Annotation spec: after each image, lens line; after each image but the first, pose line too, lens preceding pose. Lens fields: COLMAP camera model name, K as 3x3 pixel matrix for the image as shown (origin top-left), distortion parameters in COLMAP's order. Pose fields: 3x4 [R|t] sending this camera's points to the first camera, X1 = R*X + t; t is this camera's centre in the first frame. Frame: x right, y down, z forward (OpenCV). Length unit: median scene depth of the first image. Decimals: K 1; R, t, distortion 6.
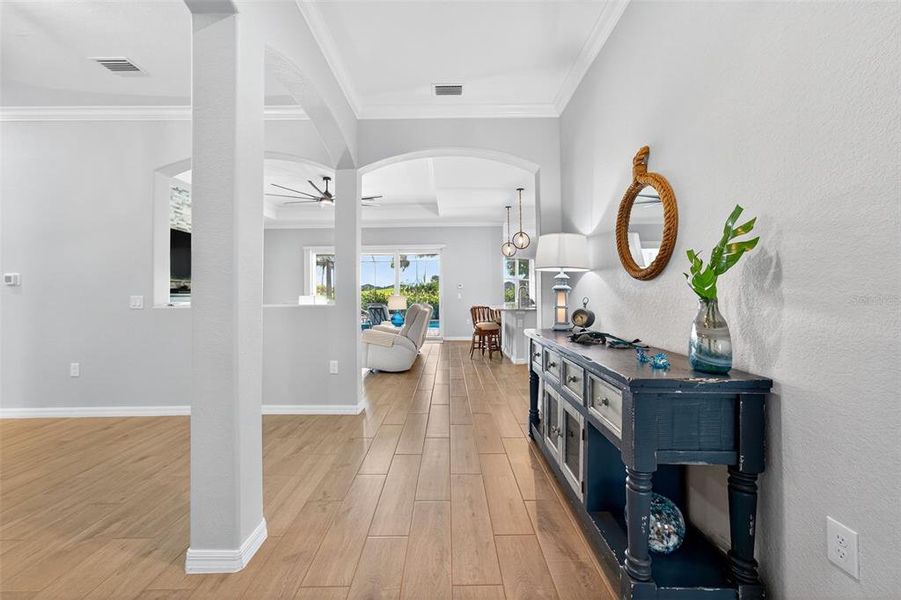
lens RADIAL K [[373.9, 0, 454.3], [0, 373.9, 293.2], [0, 0, 1]] dist [-0.002623, -0.000614]
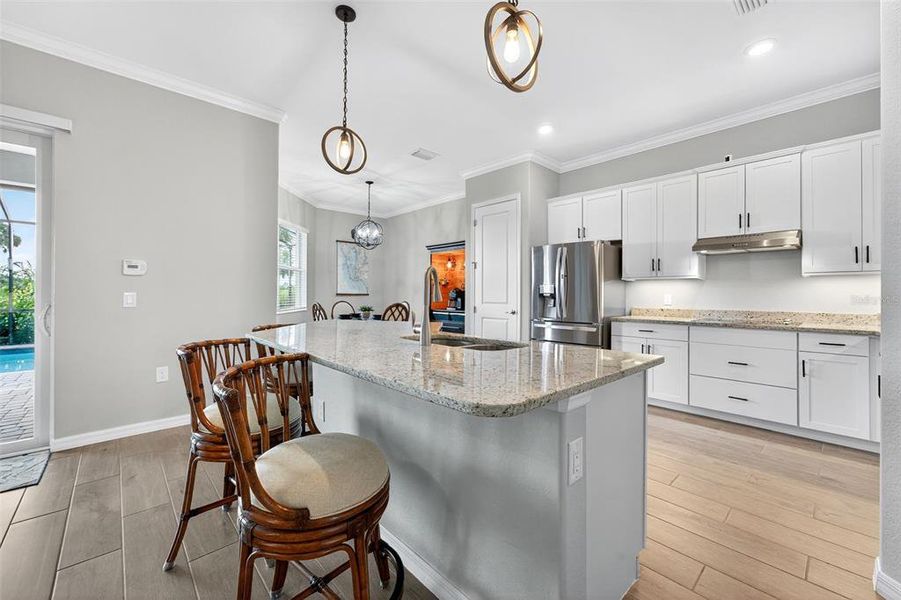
lens RADIAL K [[373.9, 0, 445.6], [0, 373.9, 291.8], [0, 0, 1]] dist [-0.002623, -0.000614]
pose [[0.742323, 0.017478, 0.669815, 0.011307], [-0.010819, 0.999842, -0.014100, 0.001690], [-0.669955, 0.003220, 0.742395, 0.882518]]
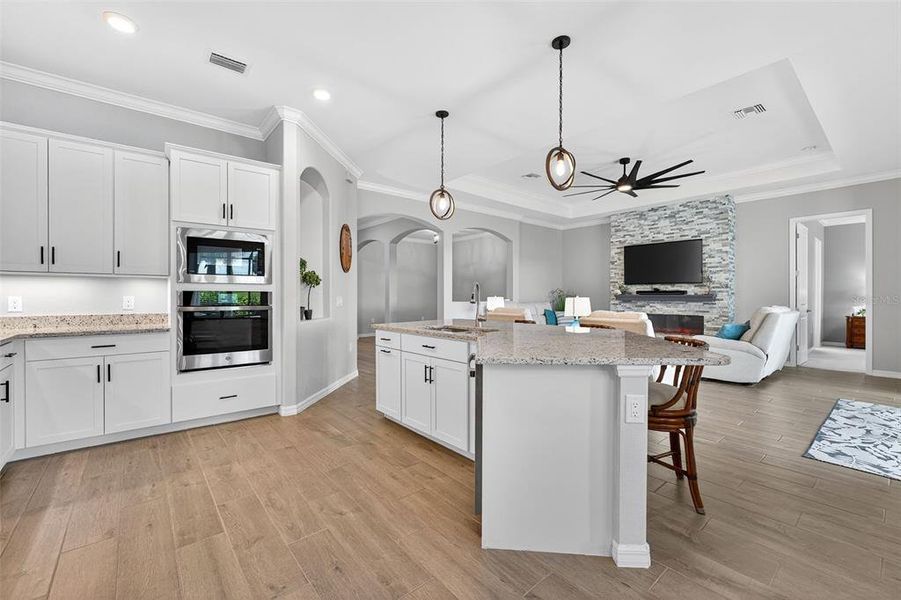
lens RADIAL K [[373.9, 0, 450.1], [0, 373.9, 300.9], [0, 0, 1]] dist [-0.002623, -0.000614]
pose [[-0.764104, 0.016715, -0.644876, 0.536446], [0.004845, 0.999785, 0.020173, -0.007087], [0.645075, 0.012289, -0.764021, 1.455466]]
